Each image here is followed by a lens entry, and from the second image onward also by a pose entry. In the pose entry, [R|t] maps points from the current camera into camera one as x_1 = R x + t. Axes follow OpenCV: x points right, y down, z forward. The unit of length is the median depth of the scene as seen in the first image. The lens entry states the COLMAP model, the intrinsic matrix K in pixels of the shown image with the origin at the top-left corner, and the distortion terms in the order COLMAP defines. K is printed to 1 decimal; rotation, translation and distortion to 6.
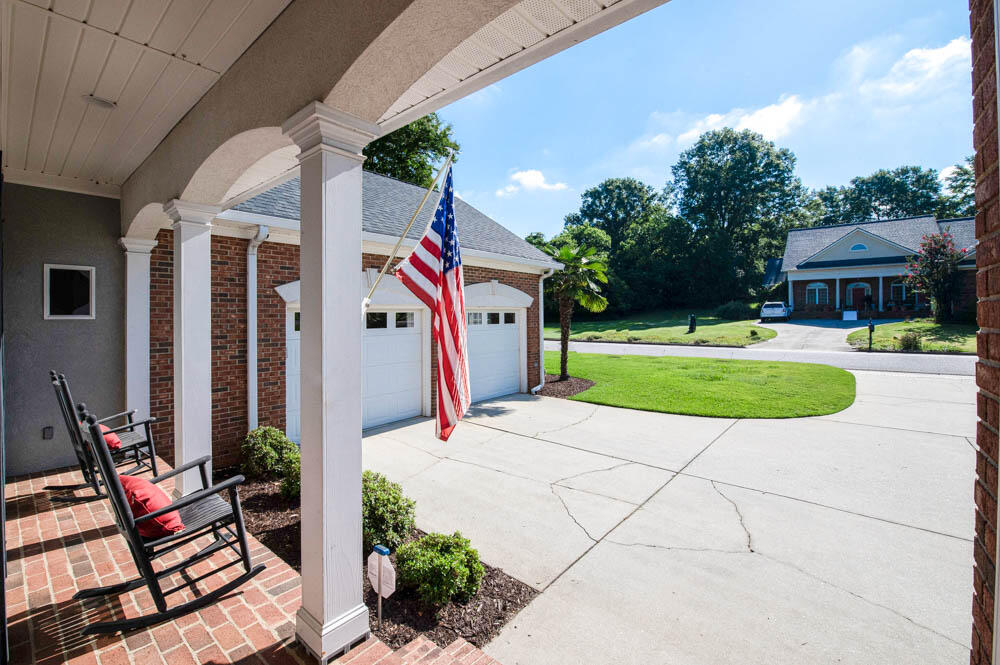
lens RADIAL K [[403.1, 0, 500.0], [0, 403.1, 332.5], [0, 0, 1]] dist [-0.025039, 0.000030]
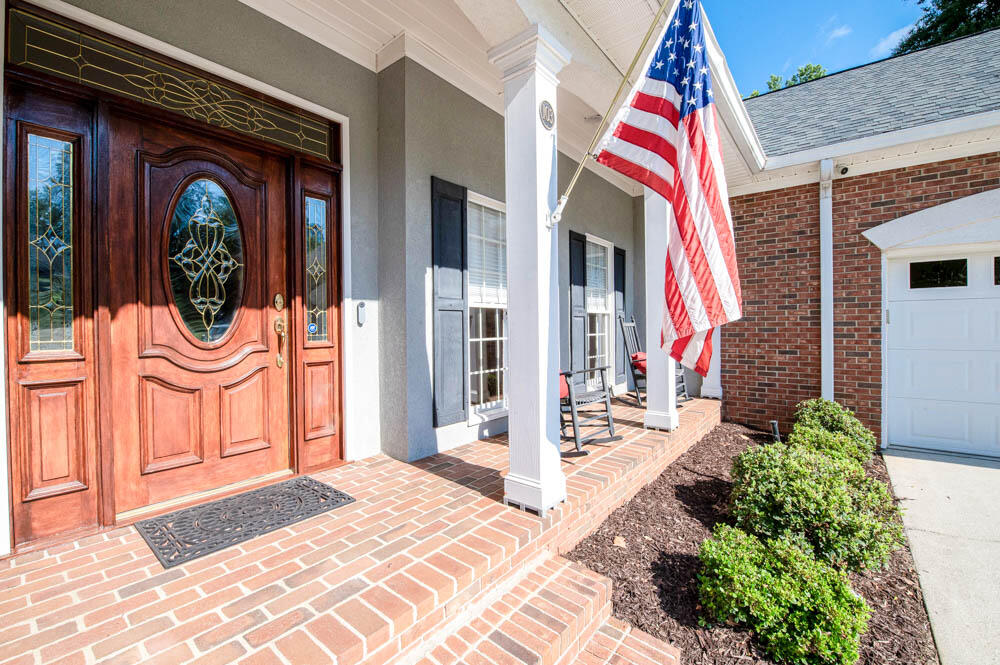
lens RADIAL K [[417.4, 0, 500.0], [0, 417.4, 332.5], [0, 0, 1]] dist [-0.010832, -0.000008]
pose [[0.046499, 0.022821, -0.998658, 0.242371], [-0.013648, 0.999660, 0.022208, 0.082847], [0.998825, 0.012597, 0.046795, 0.265937]]
